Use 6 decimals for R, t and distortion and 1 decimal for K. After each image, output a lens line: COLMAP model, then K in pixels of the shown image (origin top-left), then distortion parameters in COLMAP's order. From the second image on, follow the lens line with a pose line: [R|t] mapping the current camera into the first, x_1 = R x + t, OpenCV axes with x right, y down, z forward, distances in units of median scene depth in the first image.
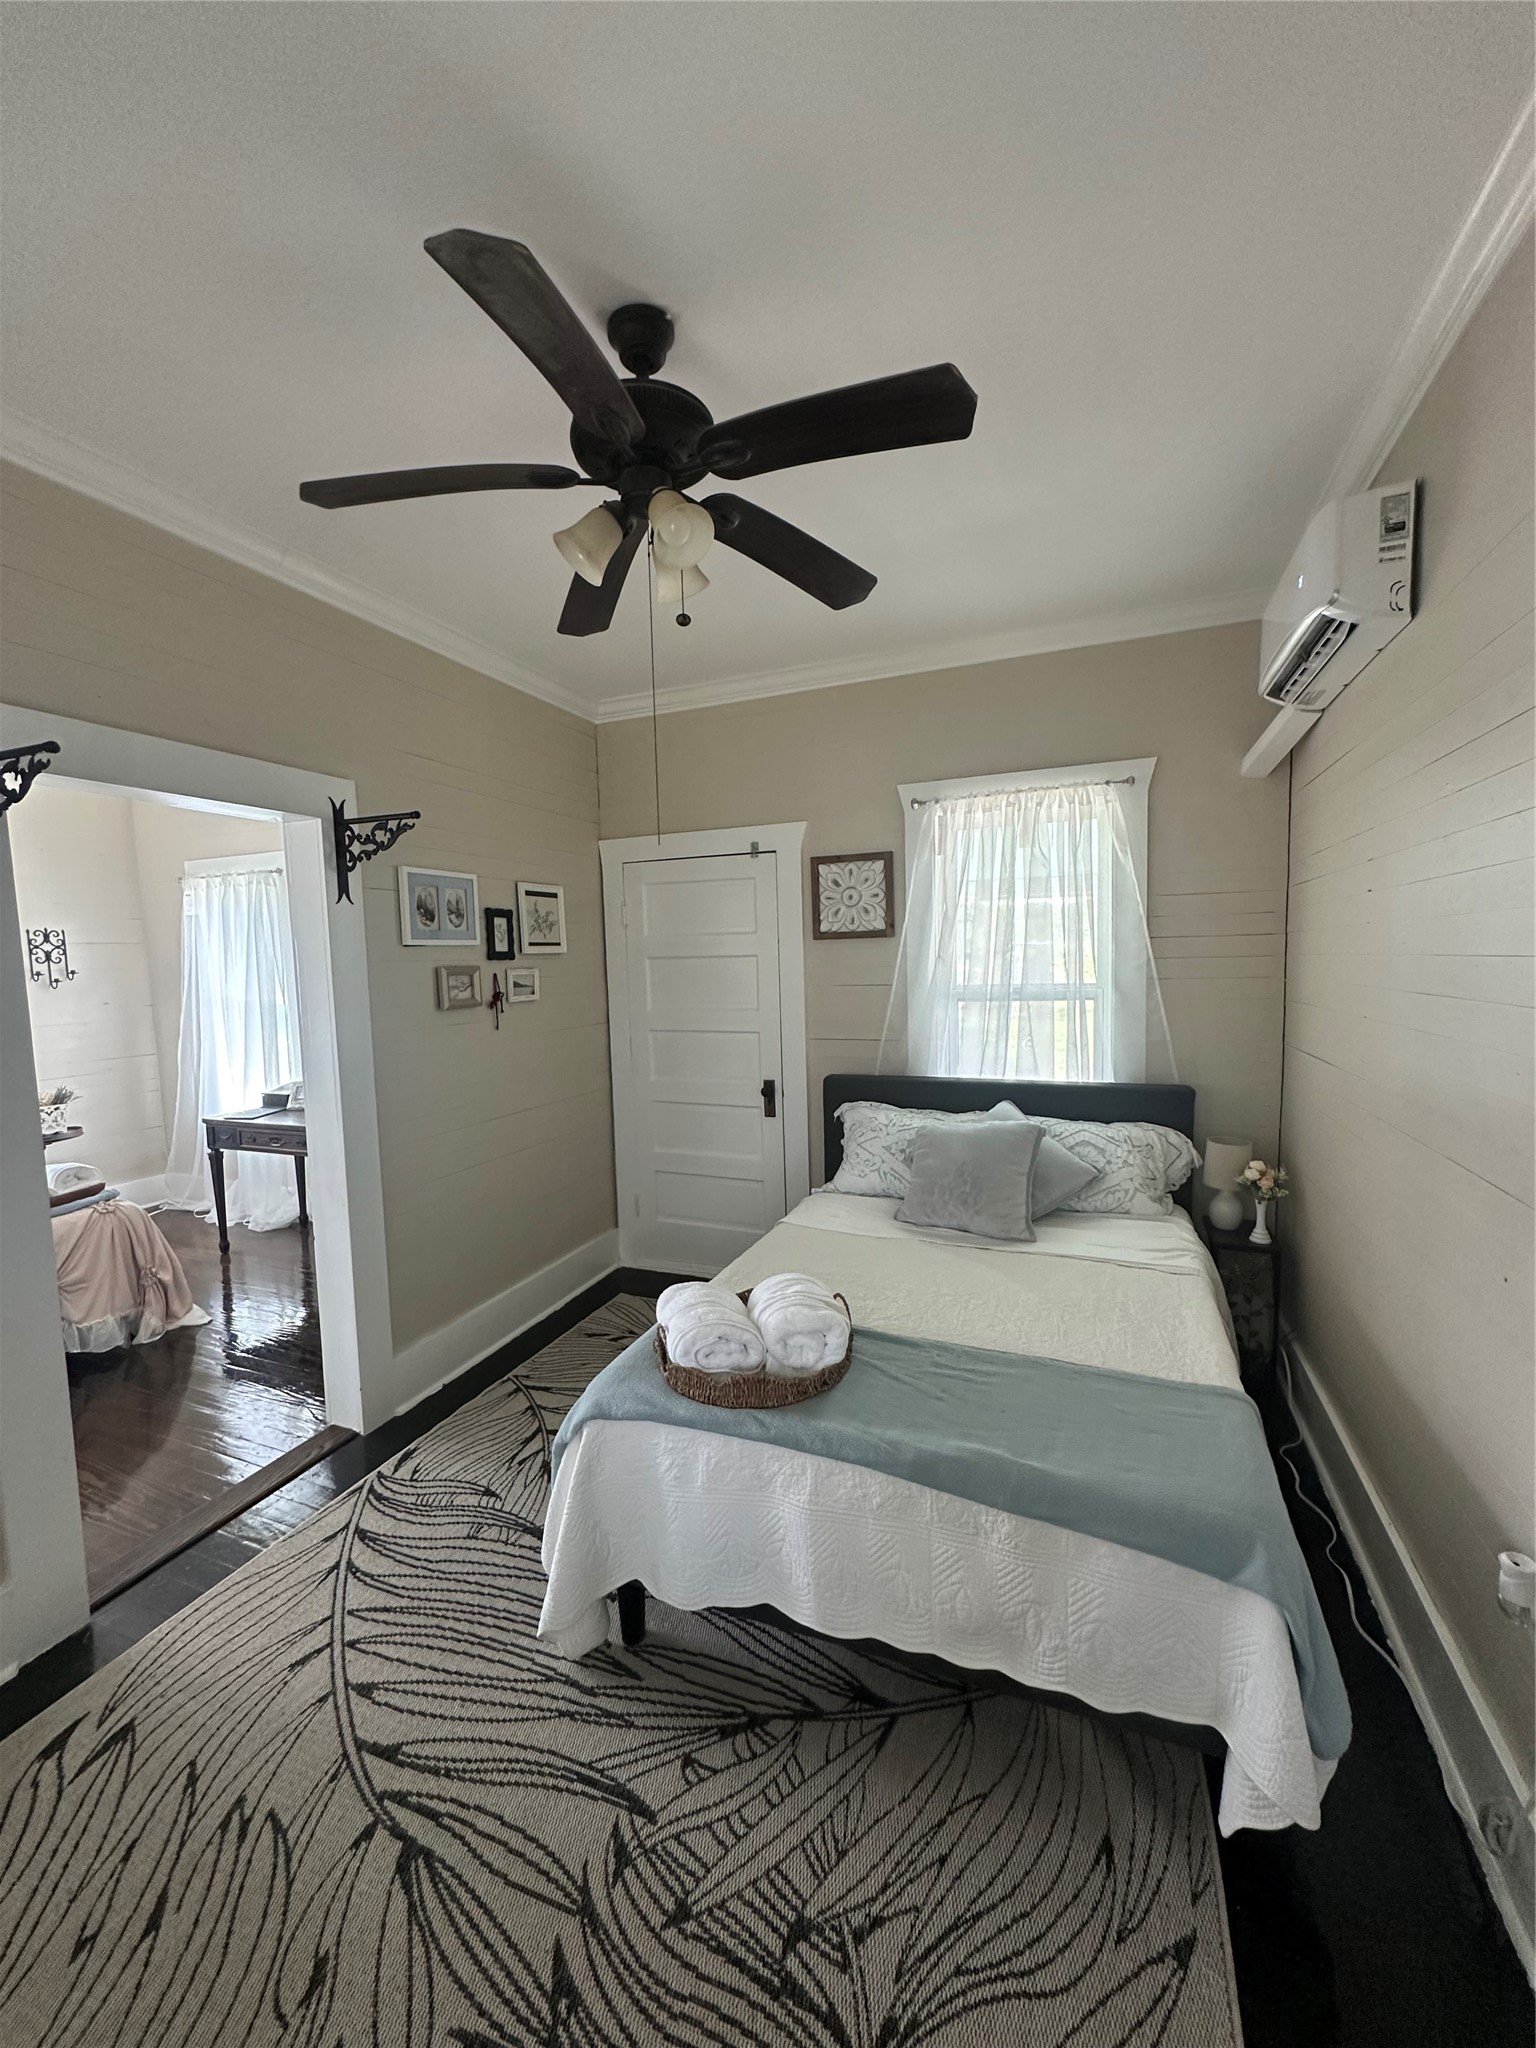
lens RADIAL K [[814.6, 0, 769.3], [0, 814.6, 1023.1], [0, 0, 1]] dist [-0.003501, 0.000307]
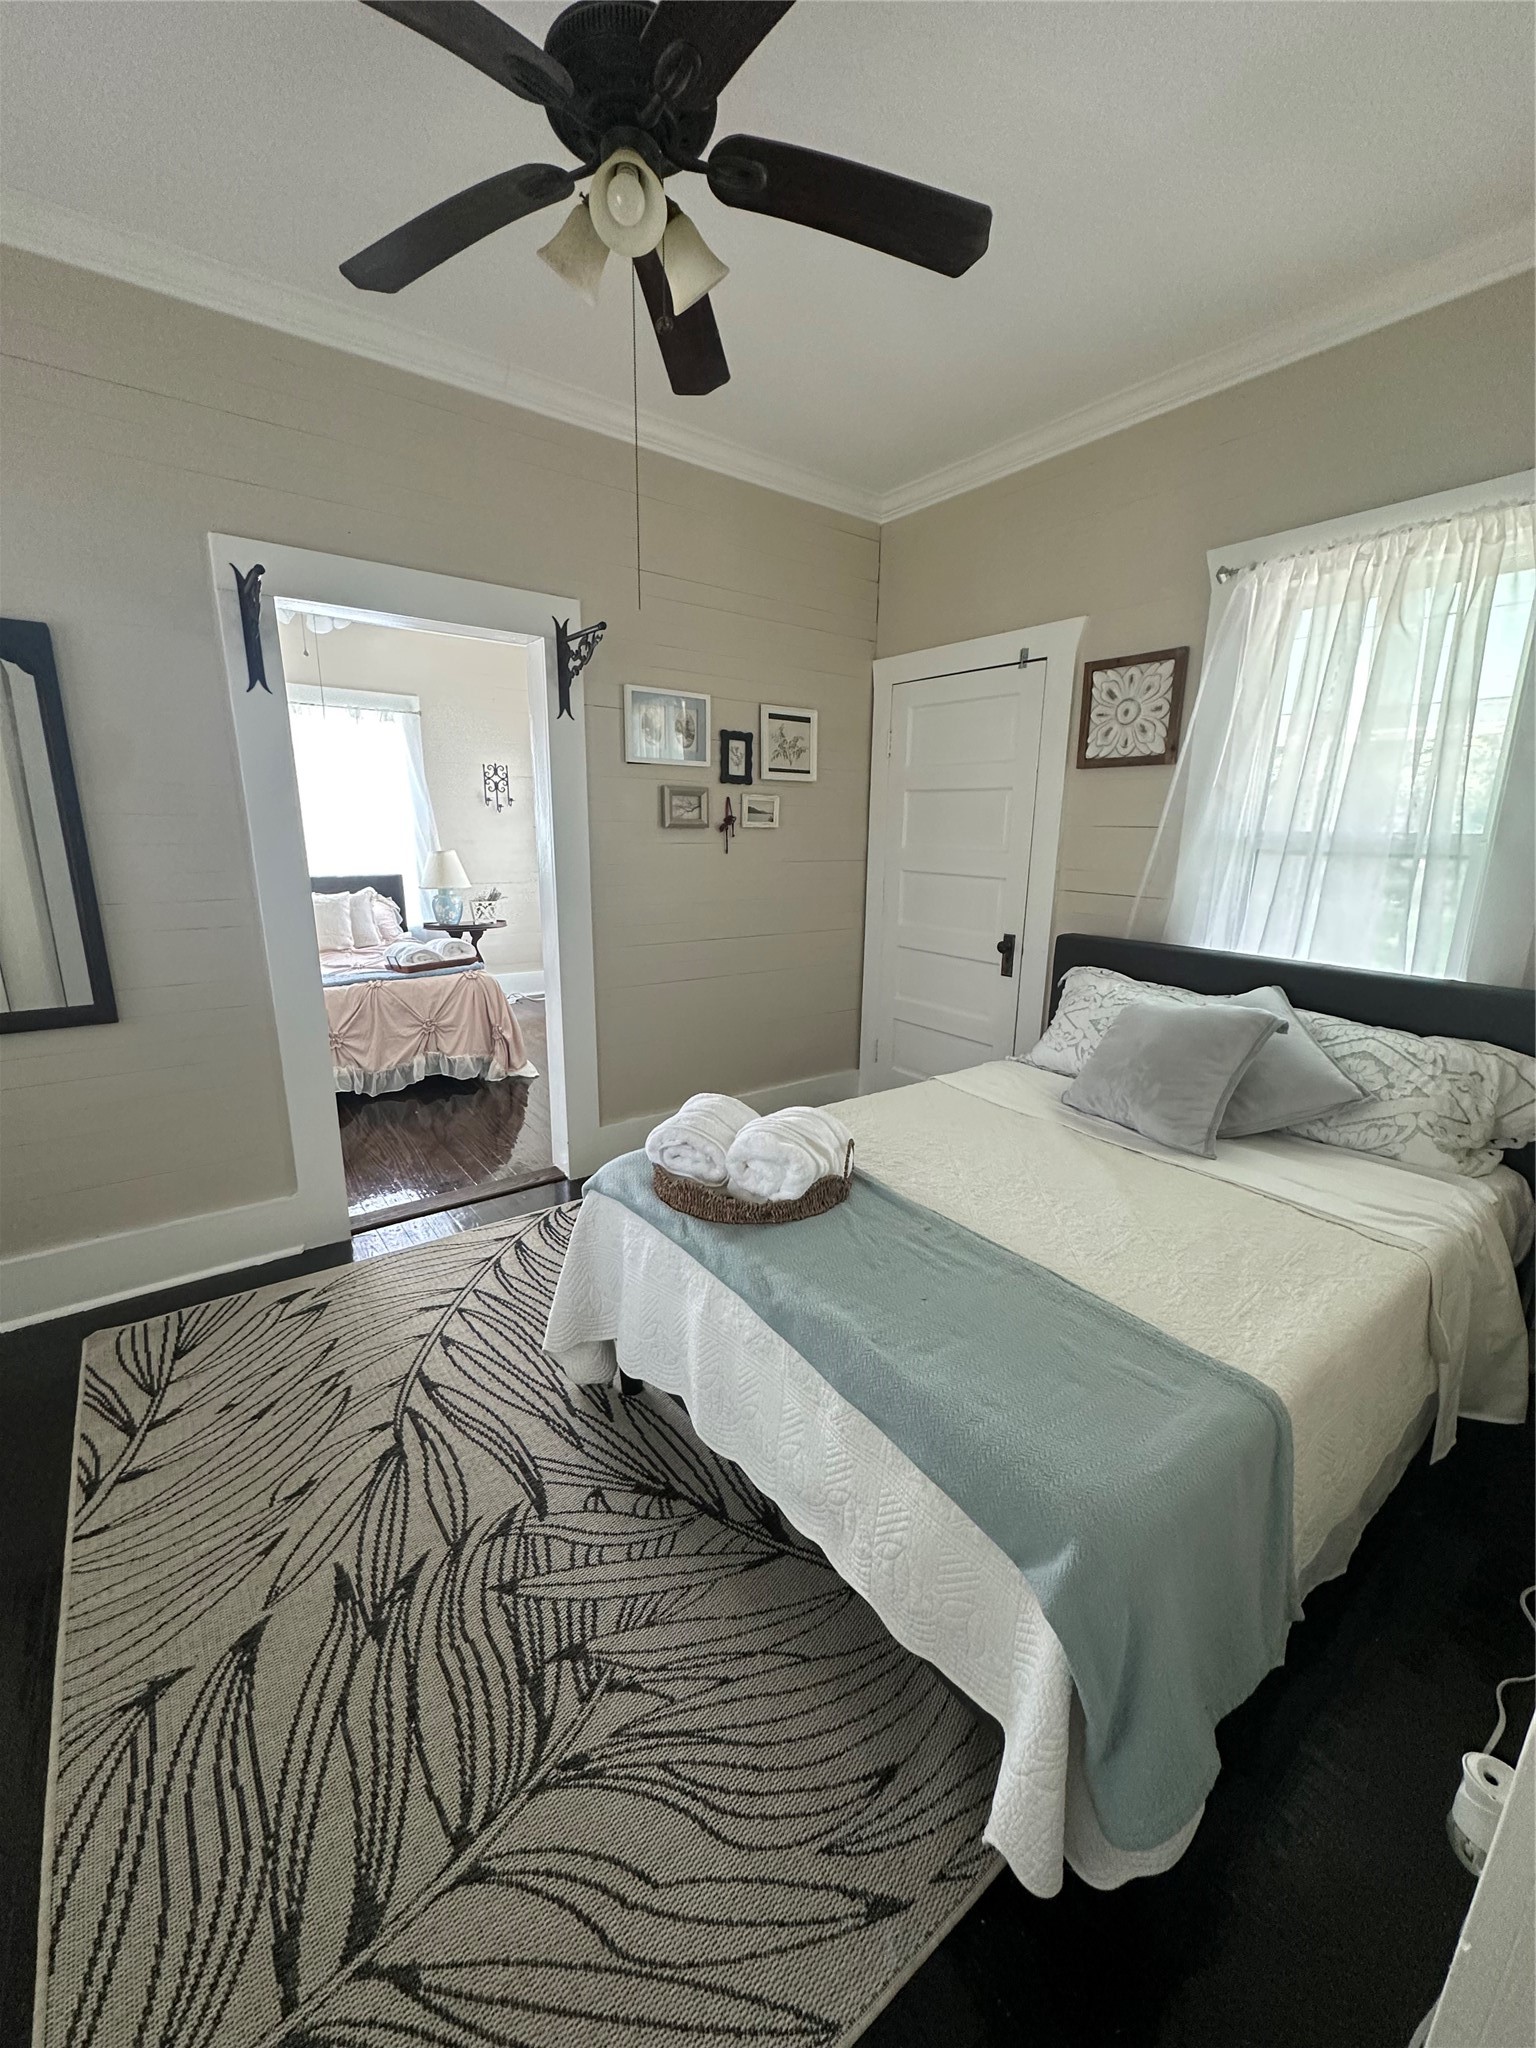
lens RADIAL K [[814.6, 0, 769.3], [0, 814.6, 1023.1], [0, 0, 1]] dist [-0.003501, 0.000307]
pose [[0.856123, 0.159019, -0.491698, 0.424710], [-0.079493, 0.980678, 0.178749, 0.050791], [0.510622, -0.113944, 0.852222, 0.194929]]
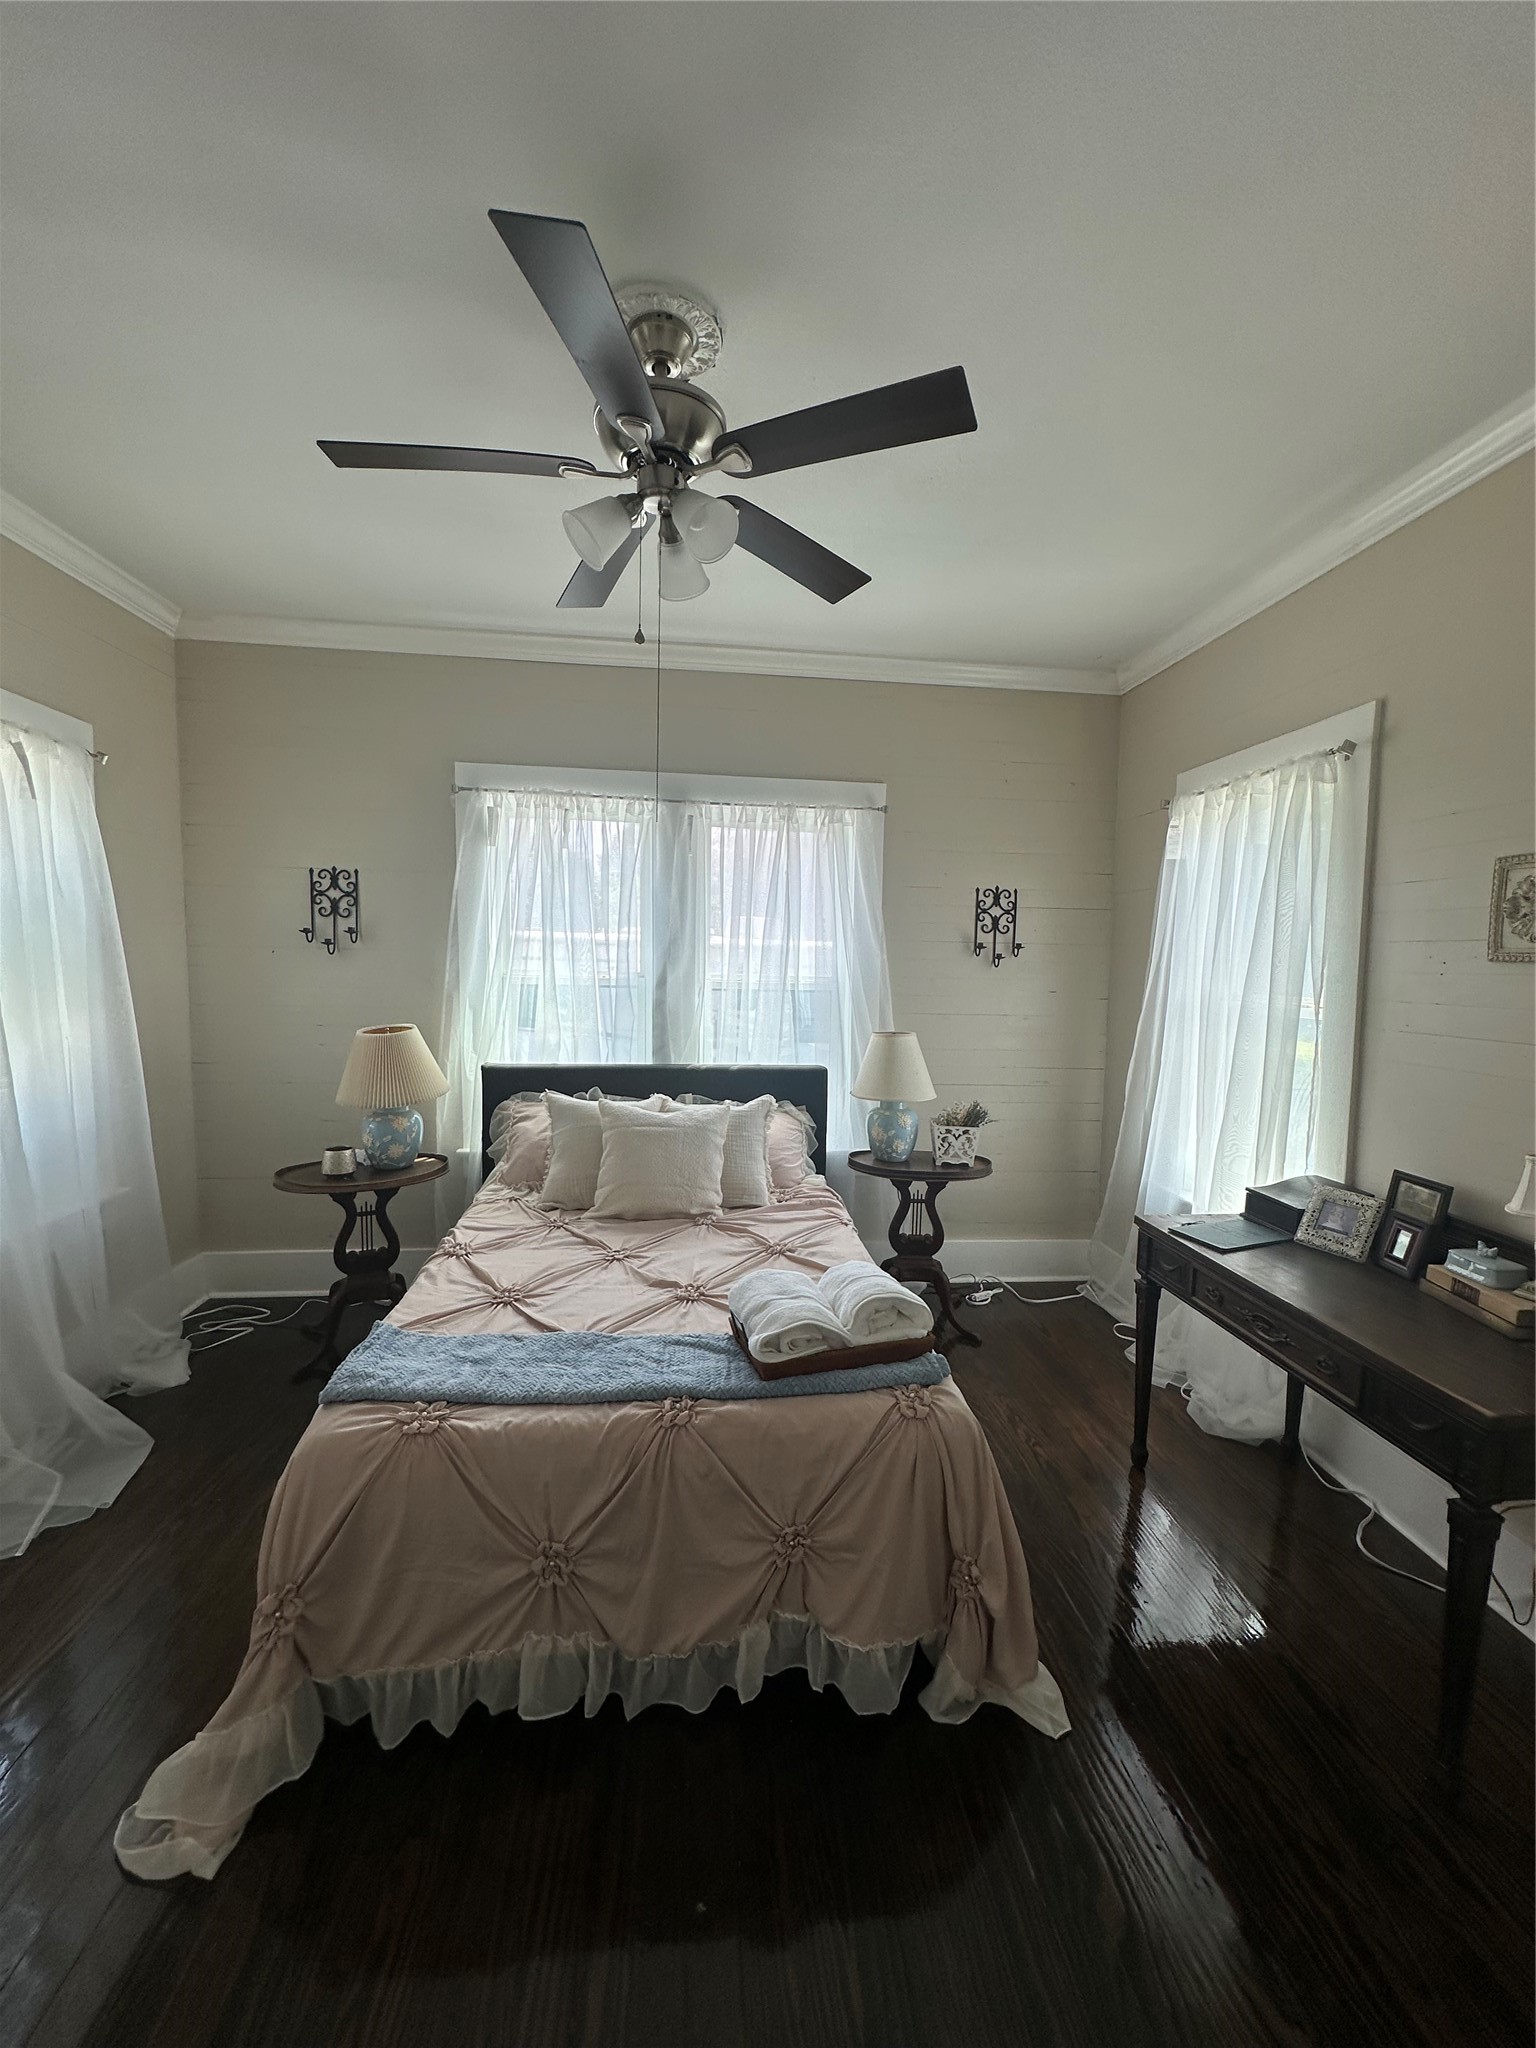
lens RADIAL K [[814.6, 0, 769.3], [0, 814.6, 1023.1], [0, 0, 1]] dist [-0.003501, 0.000307]
pose [[0.462091, 0.107332, -0.880314, -0.750209], [-0.107390, 0.992117, 0.064593, -0.040959], [0.880307, 0.064689, 0.469974, 1.131433]]
